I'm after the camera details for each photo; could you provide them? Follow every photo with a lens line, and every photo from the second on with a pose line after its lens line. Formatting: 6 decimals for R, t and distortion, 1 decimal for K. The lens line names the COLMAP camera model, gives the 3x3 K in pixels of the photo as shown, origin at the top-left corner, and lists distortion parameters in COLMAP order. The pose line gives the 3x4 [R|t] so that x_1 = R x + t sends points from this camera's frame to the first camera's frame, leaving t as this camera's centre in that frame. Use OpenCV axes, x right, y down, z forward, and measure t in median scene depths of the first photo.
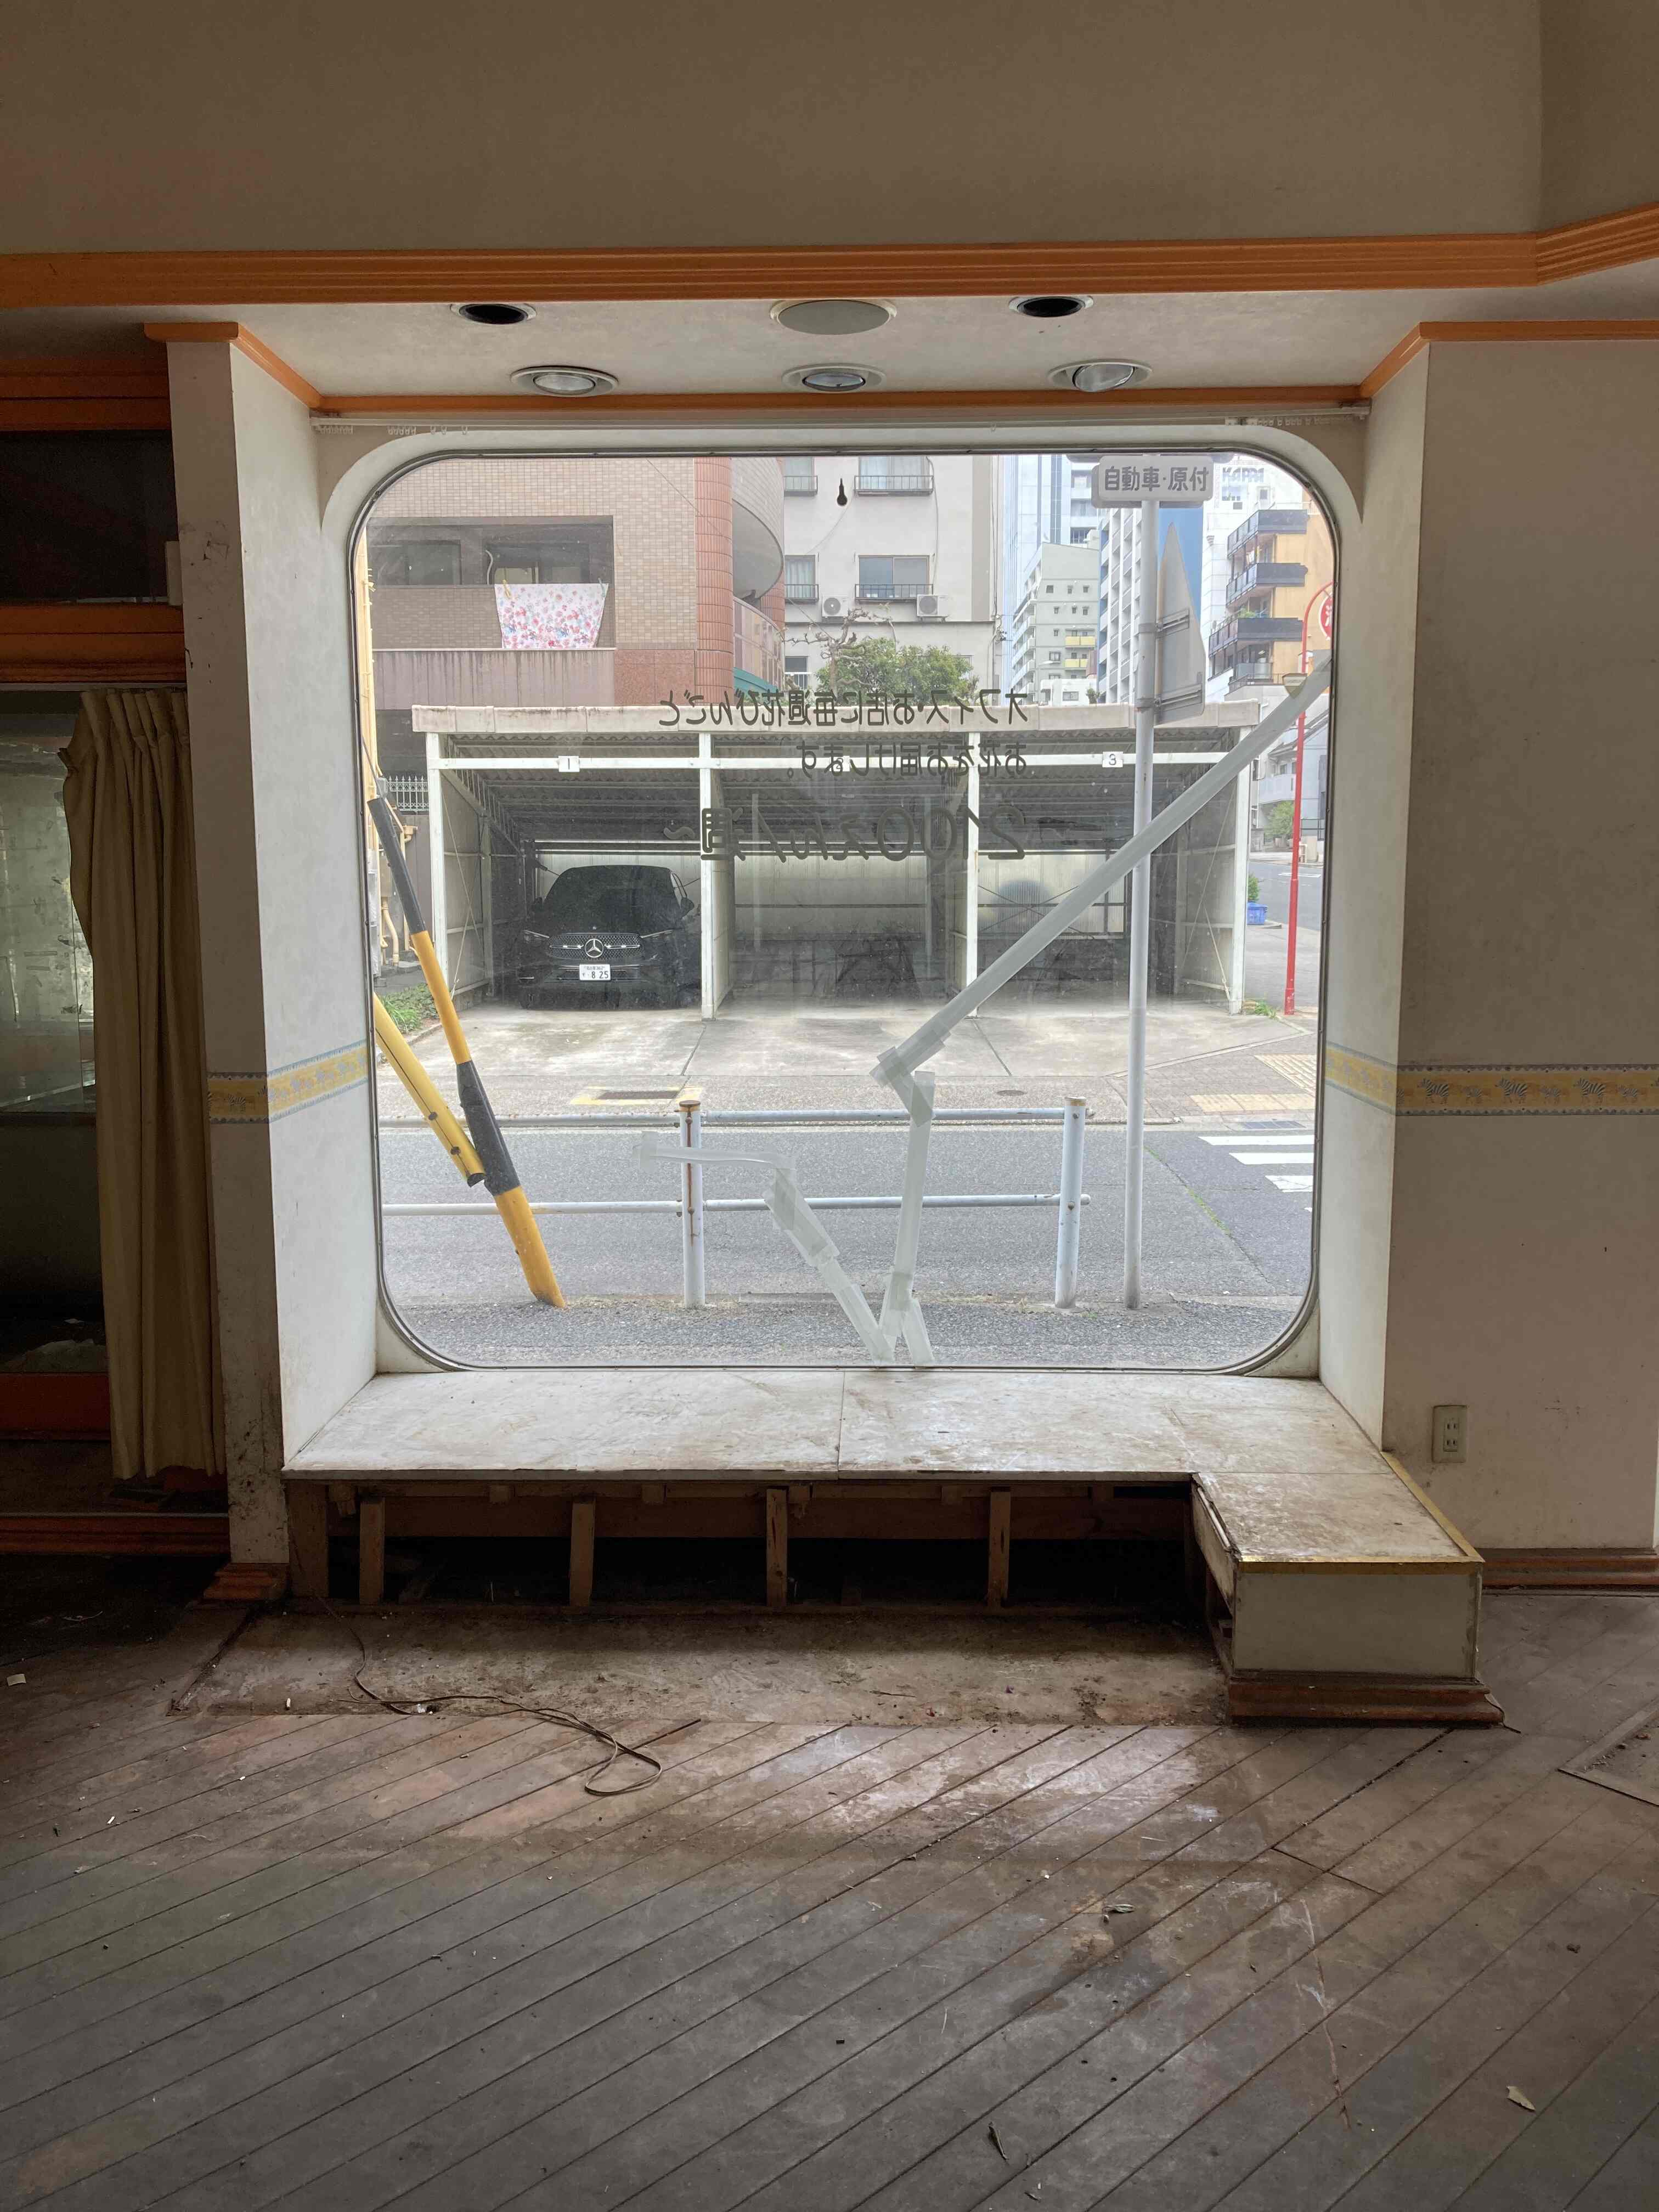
lens RADIAL K [[1849.8, 0, 829.5], [0, 1849.8, 1106.0], [0, 0, 1]] dist [0.073860, -0.103284]
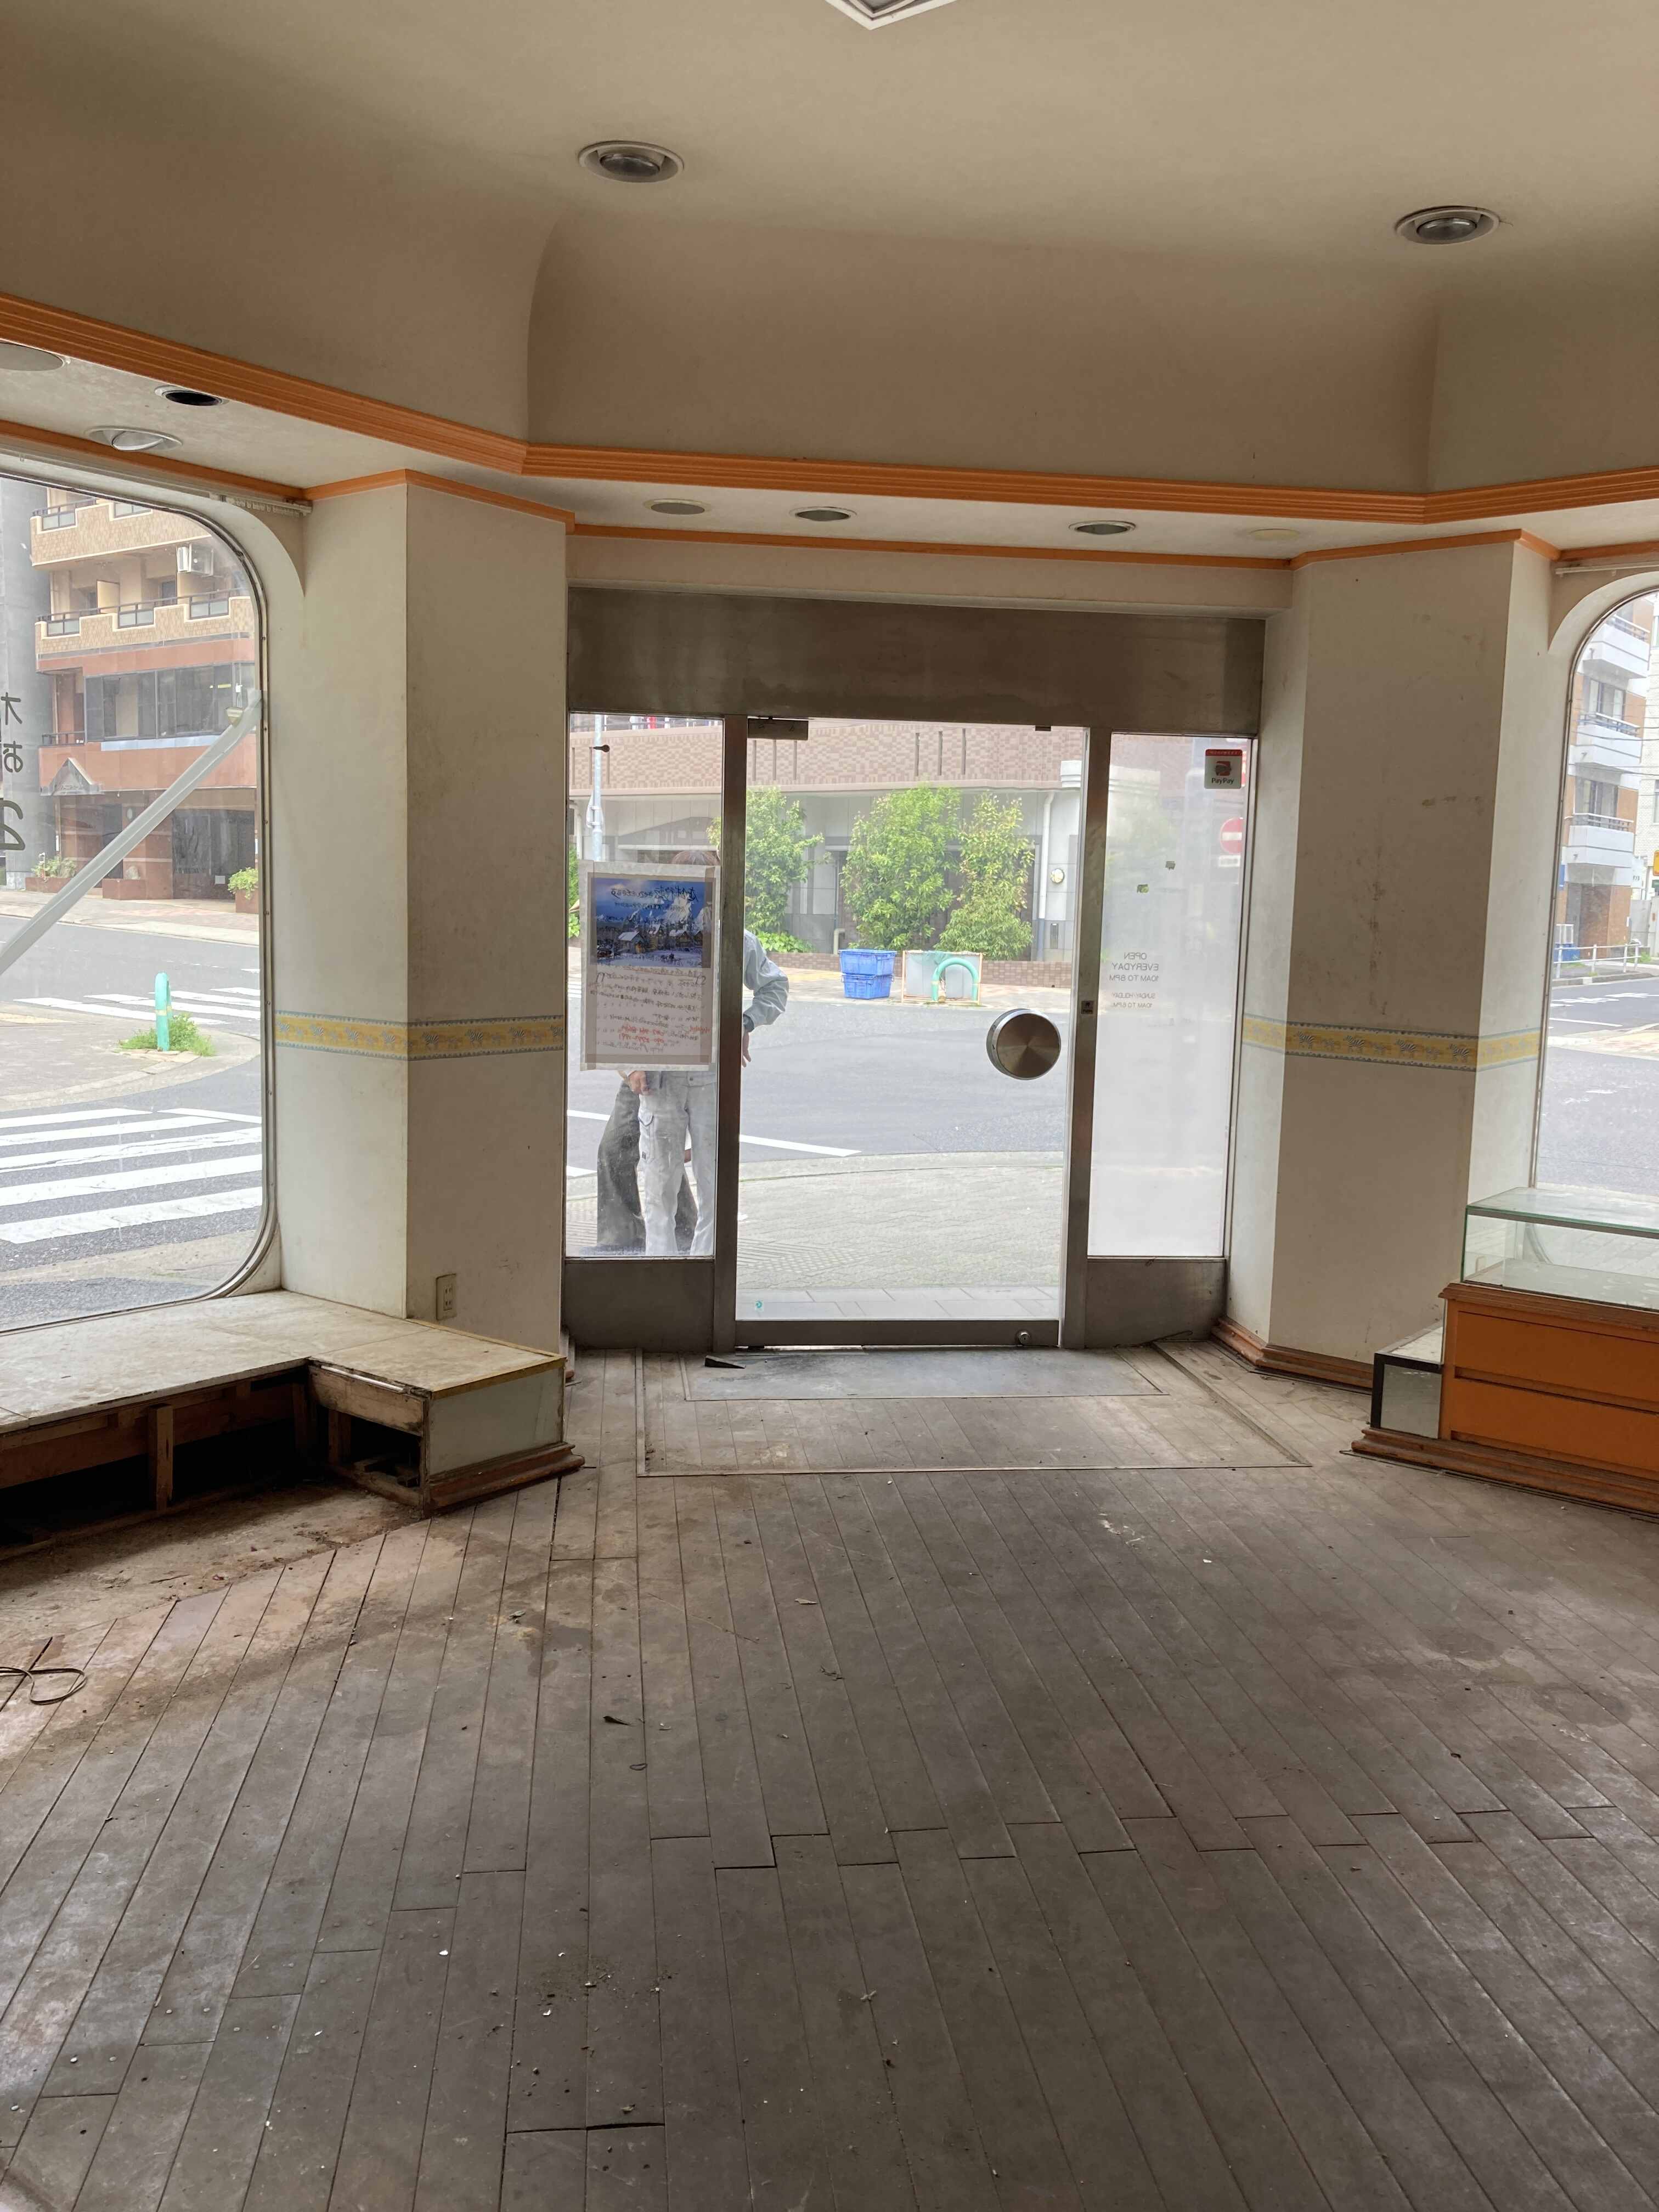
lens RADIAL K [[1849.8, 0, 829.5], [0, 1849.8, 1106.0], [0, 0, 1]] dist [0.073860, -0.103284]
pose [[0.606612, -0.075588, 0.791396, -0.618825], [0.075913, 0.996428, 0.036983, 0.012130], [-0.791365, 0.037643, 0.610184, -0.041592]]
